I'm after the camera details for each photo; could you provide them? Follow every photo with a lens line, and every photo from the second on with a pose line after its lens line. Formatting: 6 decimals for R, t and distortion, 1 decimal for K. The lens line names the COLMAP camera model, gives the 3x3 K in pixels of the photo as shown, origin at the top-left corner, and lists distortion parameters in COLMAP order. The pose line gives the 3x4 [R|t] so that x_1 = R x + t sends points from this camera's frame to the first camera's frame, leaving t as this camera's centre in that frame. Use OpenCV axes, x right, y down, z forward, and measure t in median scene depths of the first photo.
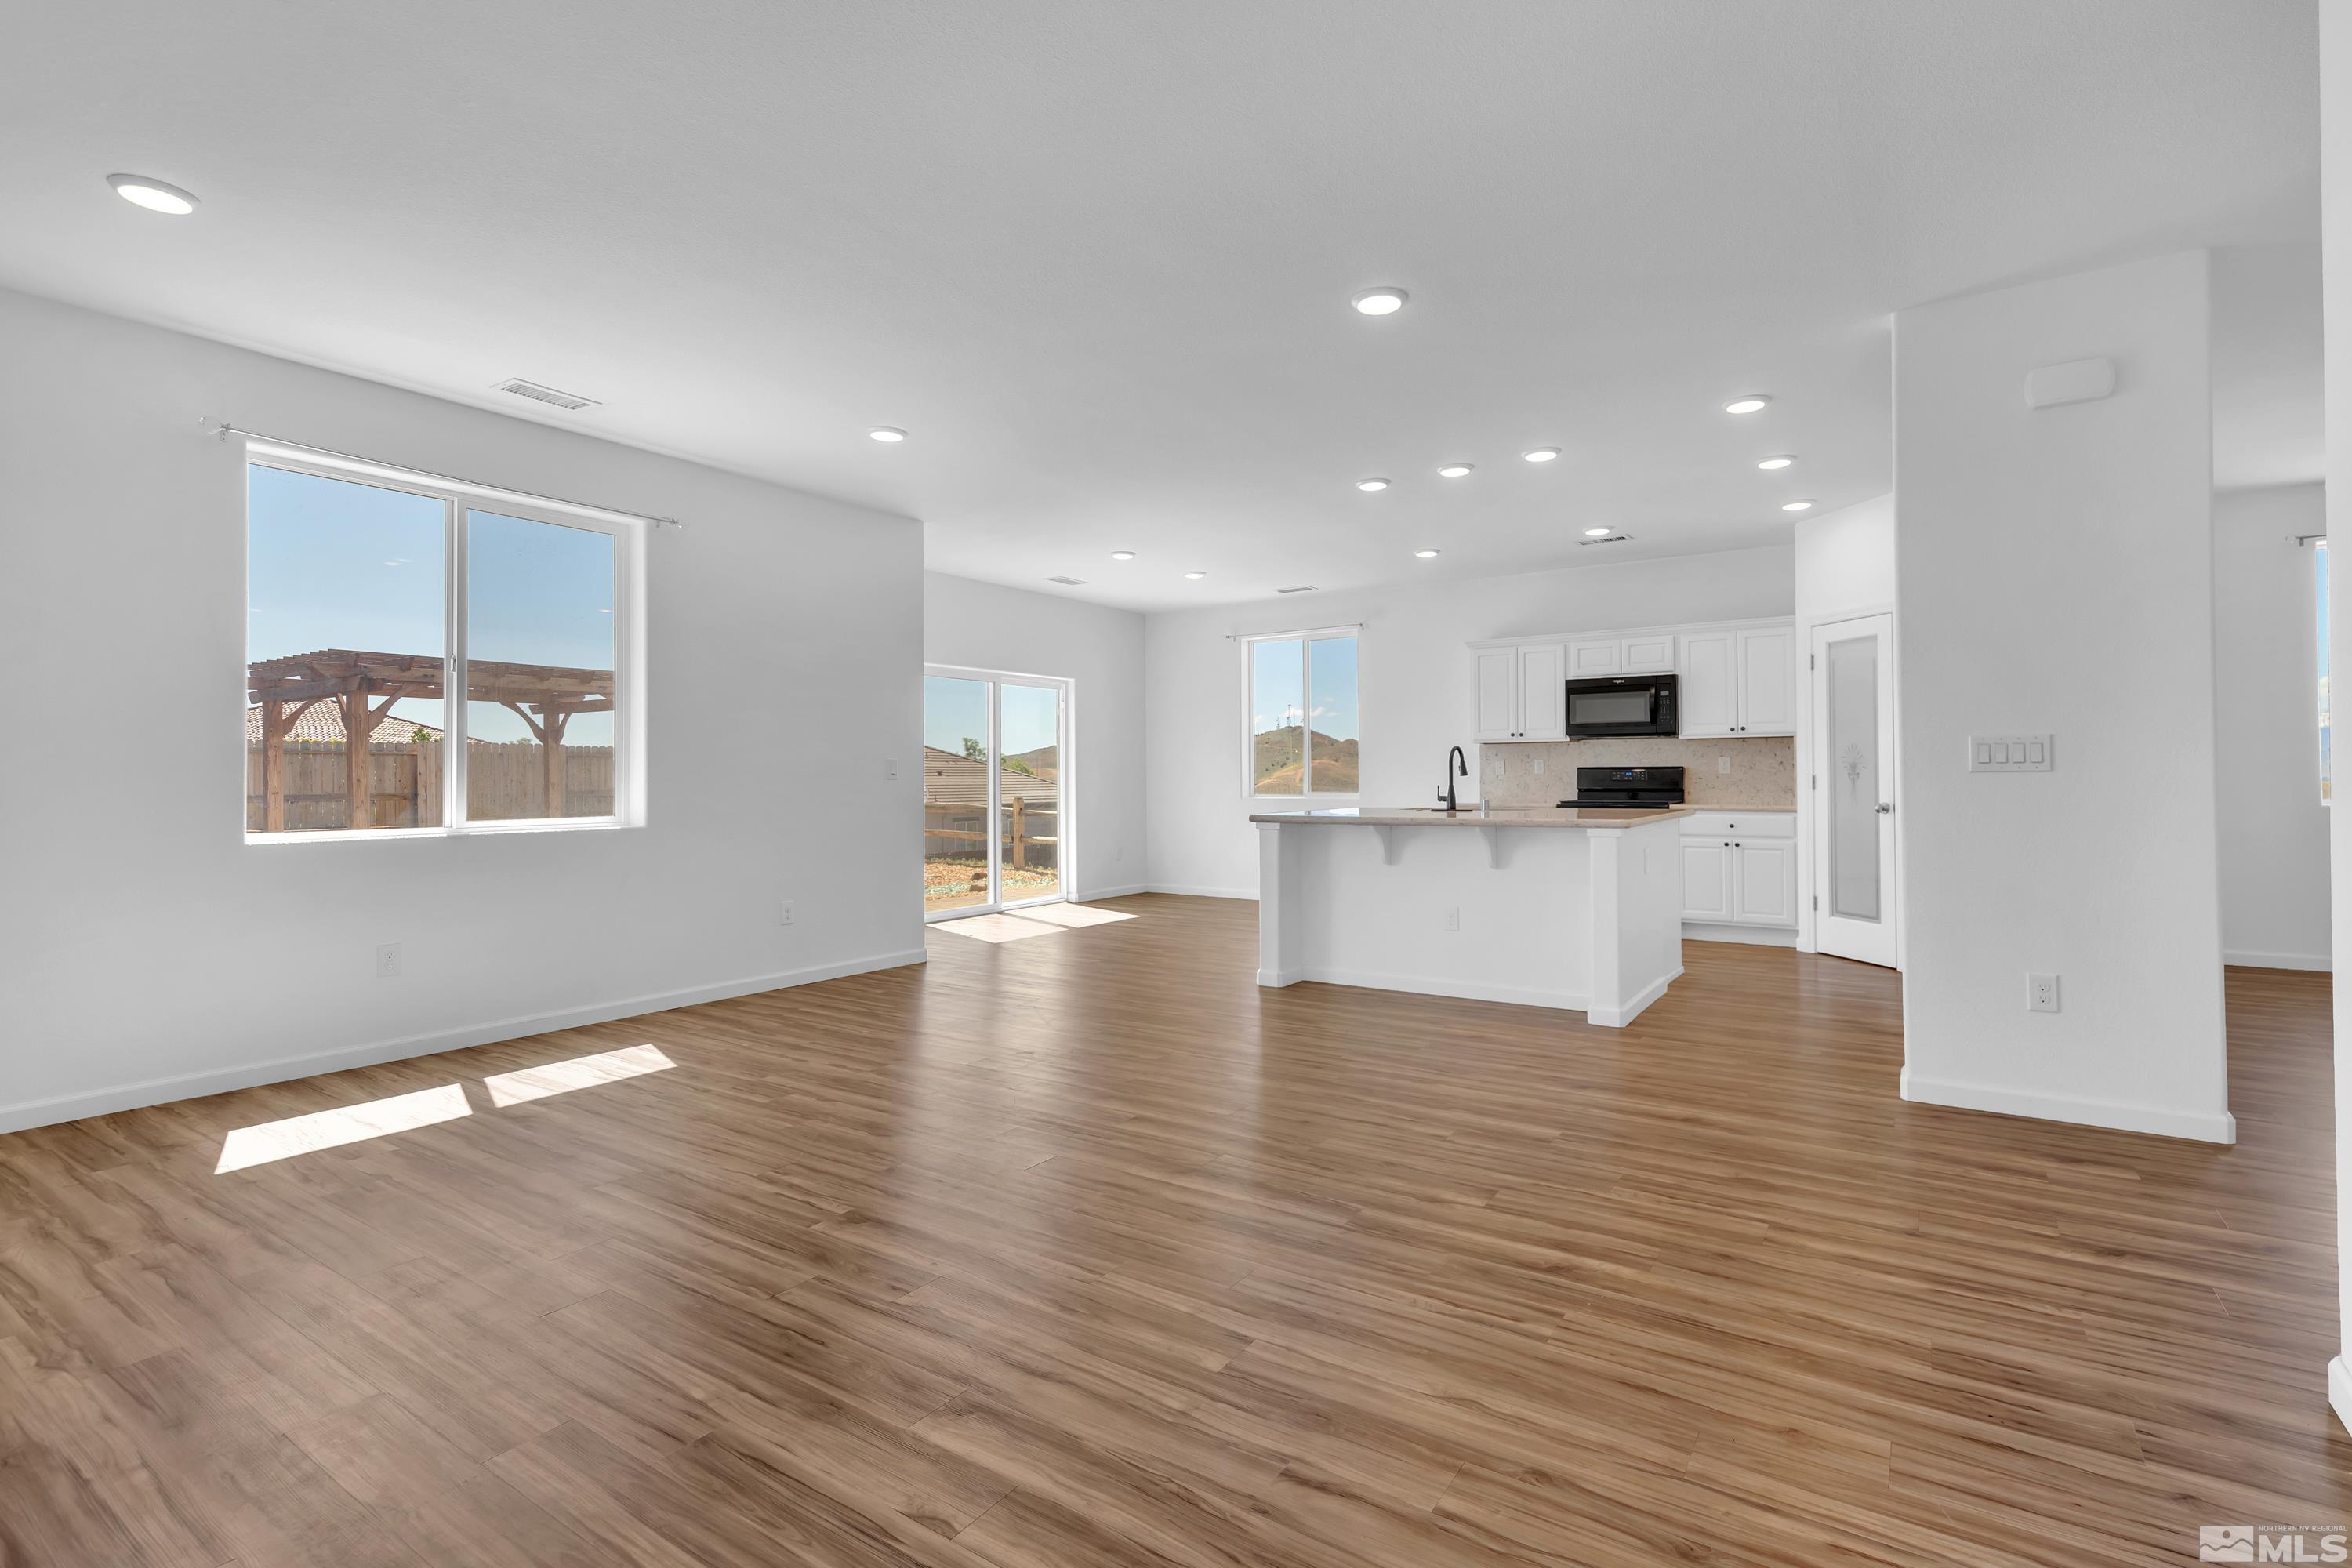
lens RADIAL K [[1091.6, 0, 1198.8], [0, 1091.6, 780.0], [0, 0, 1]] dist [0.005967, -0.000186]
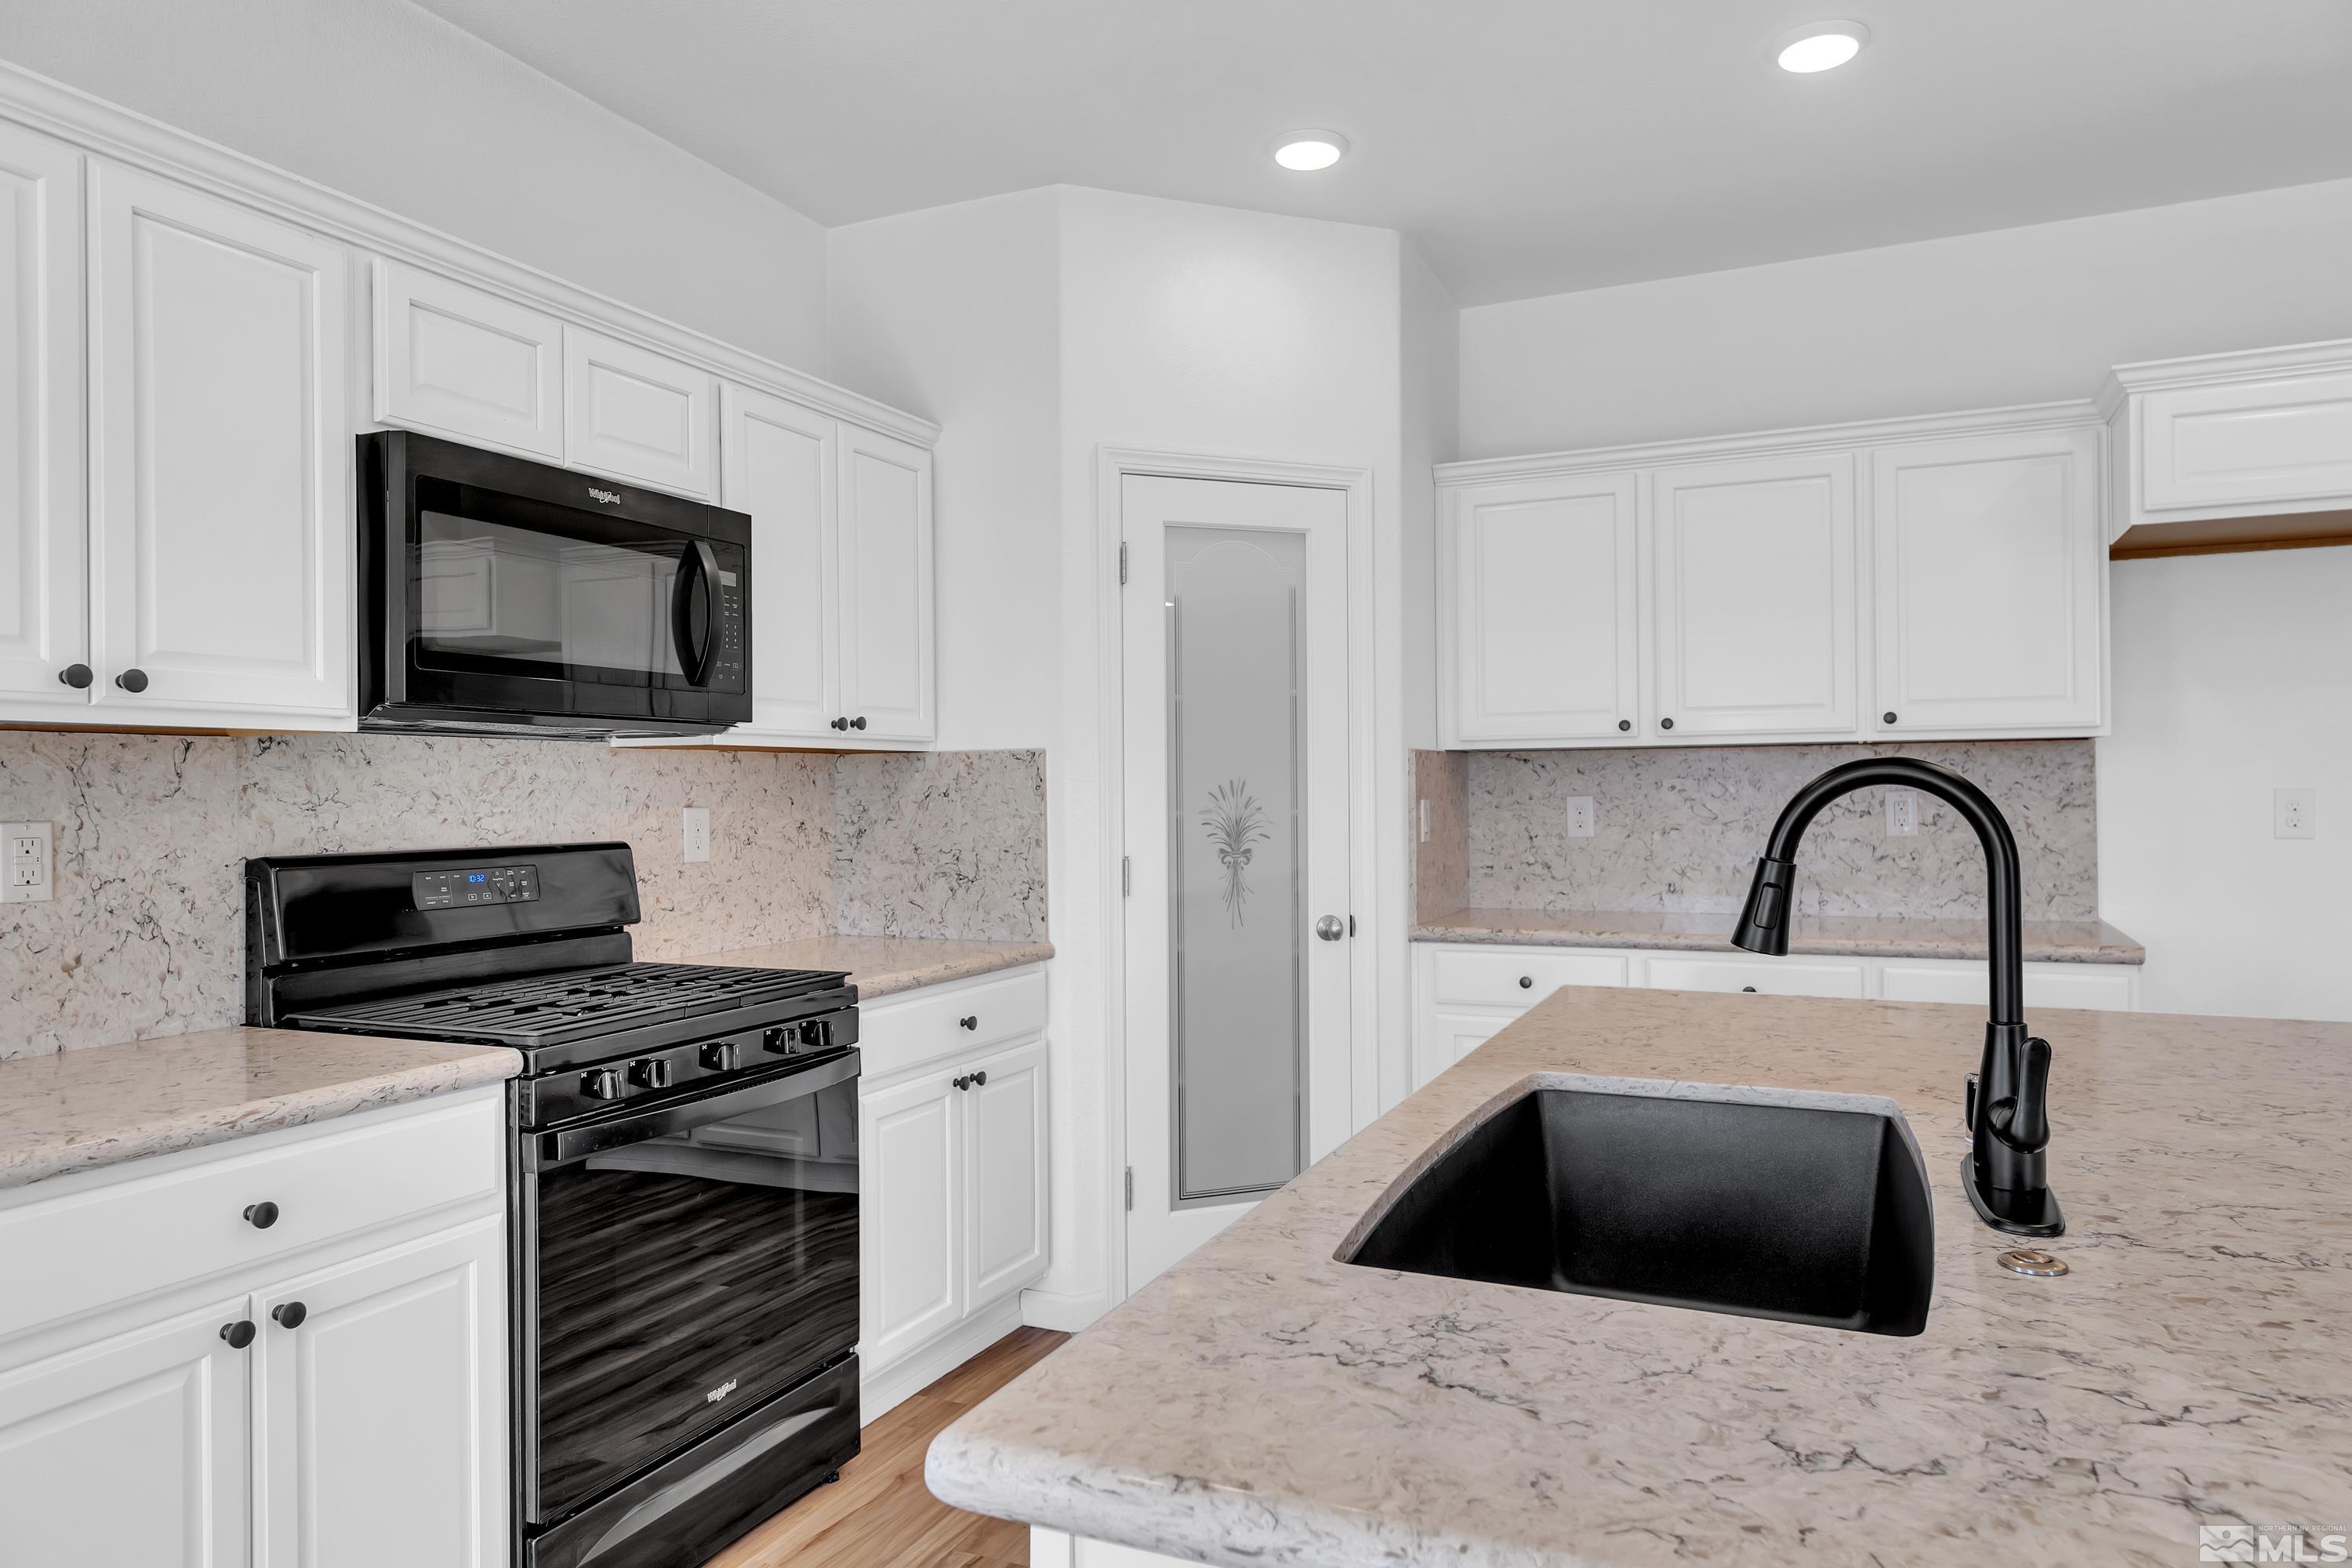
lens RADIAL K [[1456.8, 0, 1196.6], [0, 1456.8, 788.2], [0, 0, 1]] dist [0.002302, 0.000513]
pose [[-0.173592, 0.008630, 0.984780, 0.049741], [0.012852, 0.999896, -0.006497, -0.024257], [-0.984734, 0.011529, -0.173685, 1.016270]]
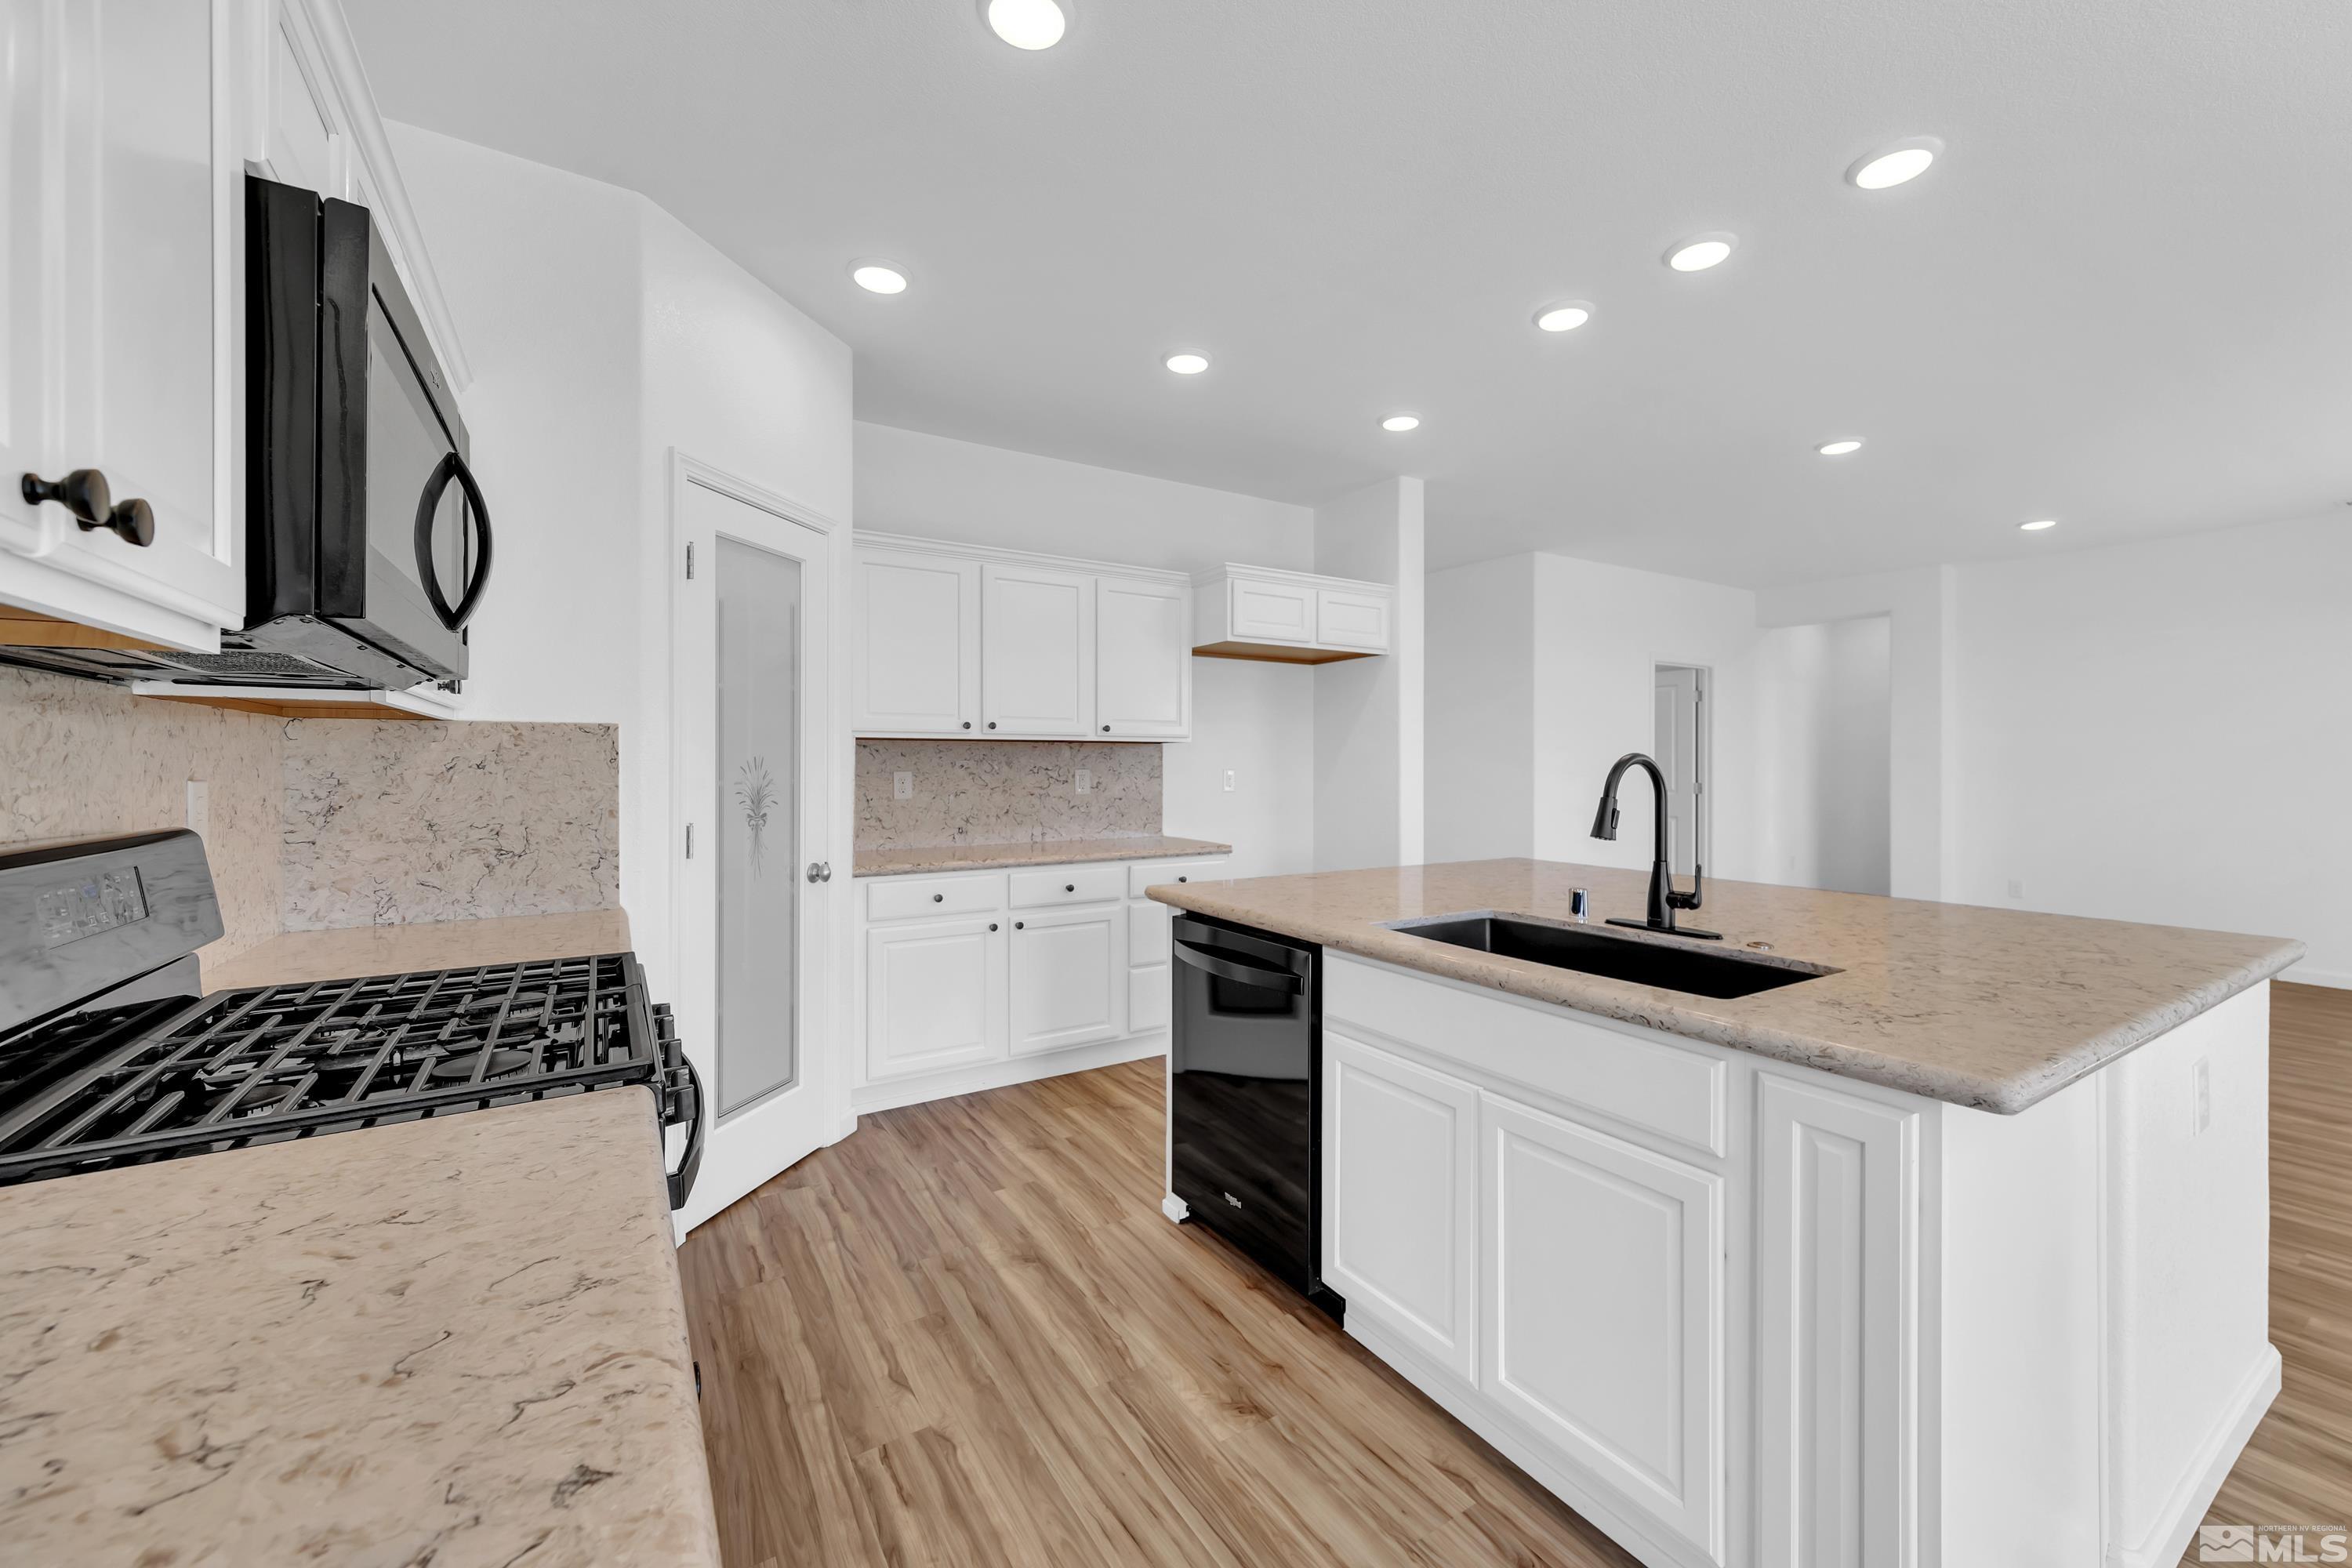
lens RADIAL K [[923.5, 0, 1203.0], [0, 923.5, 766.3], [0, 0, 1]] dist [-0.000985, -0.000478]
pose [[-0.917990, 0.005702, 0.396564, 0.222049], [0.006526, 0.999978, 0.000730, -0.025186], [-0.396551, 0.003258, -0.918007, 1.196354]]
